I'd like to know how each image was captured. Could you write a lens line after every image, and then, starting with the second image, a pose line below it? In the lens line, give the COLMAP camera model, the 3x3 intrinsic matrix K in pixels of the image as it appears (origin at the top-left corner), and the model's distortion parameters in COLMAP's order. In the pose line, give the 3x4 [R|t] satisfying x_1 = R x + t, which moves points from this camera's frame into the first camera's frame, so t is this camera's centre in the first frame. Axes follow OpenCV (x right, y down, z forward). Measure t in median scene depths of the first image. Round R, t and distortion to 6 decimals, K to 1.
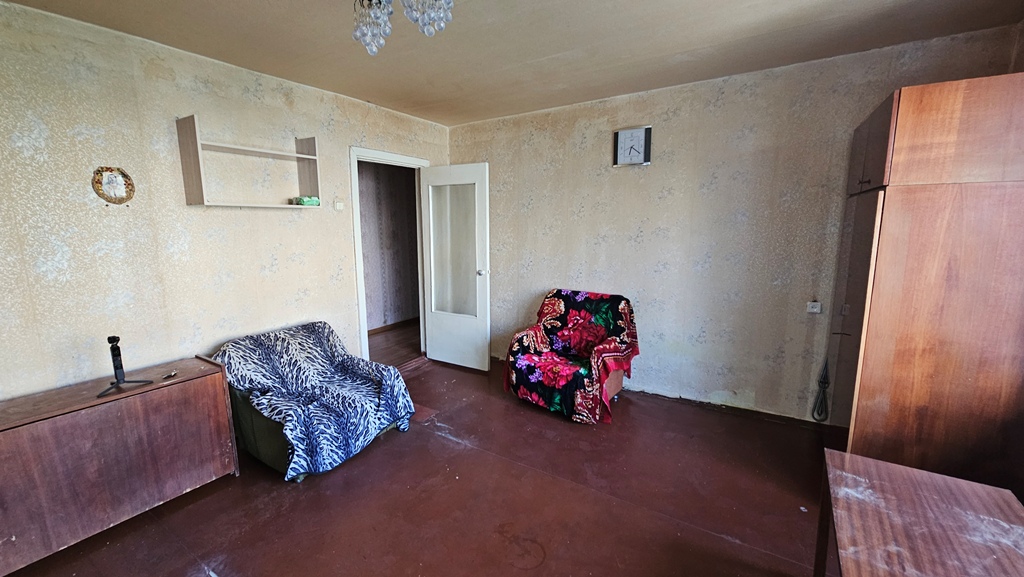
lens RADIAL K [[414.3, 0, 512.0], [0, 414.3, 288.5], [0, 0, 1]] dist [-0.000759, 0.000034]
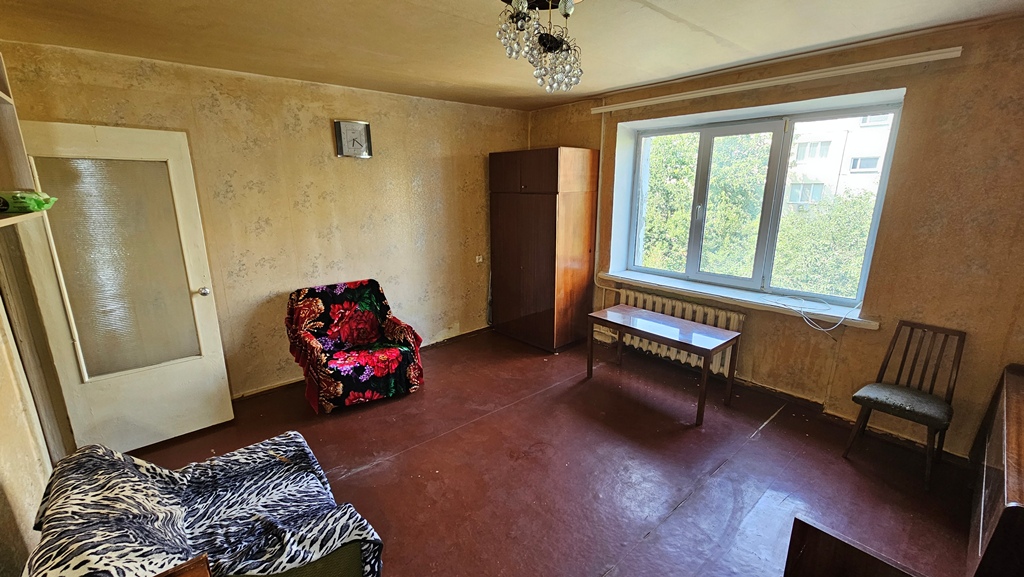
lens RADIAL K [[415.9, 0, 511.5], [0, 415.9, 289.4], [0, 0, 1]] dist [-0.001660, -0.000379]
pose [[0.281798, -0.223800, 0.933008, -0.714286], [0.153271, 0.970429, 0.186483, -0.113258], [-0.947153, 0.090452, 0.307767, 0.348989]]
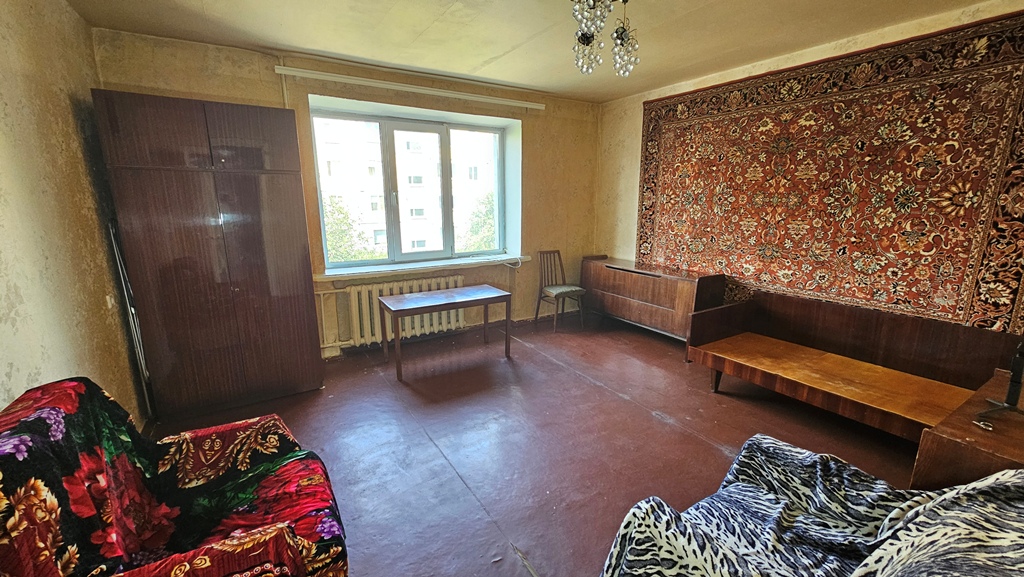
lens RADIAL K [[415.9, 0, 511.5], [0, 415.9, 289.4], [0, 0, 1]] dist [-0.001660, -0.000379]
pose [[-0.899274, -0.081010, 0.429819, -0.299176], [0.081832, 0.934184, 0.347280, -0.179160], [-0.429663, 0.347473, -0.833458, 1.209664]]
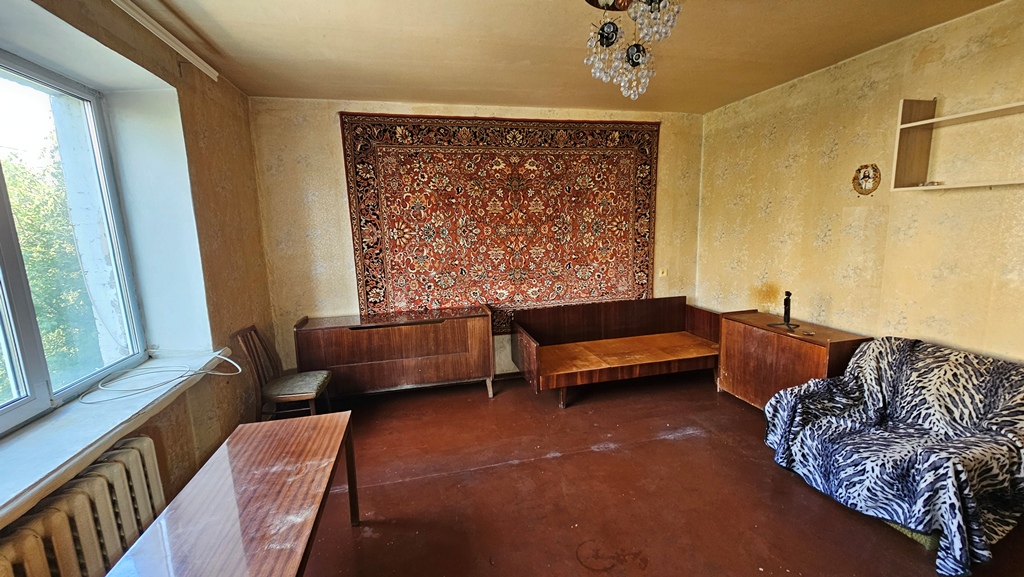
lens RADIAL K [[415.9, 0, 511.5], [0, 415.9, 289.4], [0, 0, 1]] dist [-0.001660, -0.000379]
pose [[-0.689727, 0.143876, -0.709631, 0.463858], [-0.078098, 0.959560, 0.270456, -0.131582], [0.719846, 0.241961, -0.650597, 0.784335]]
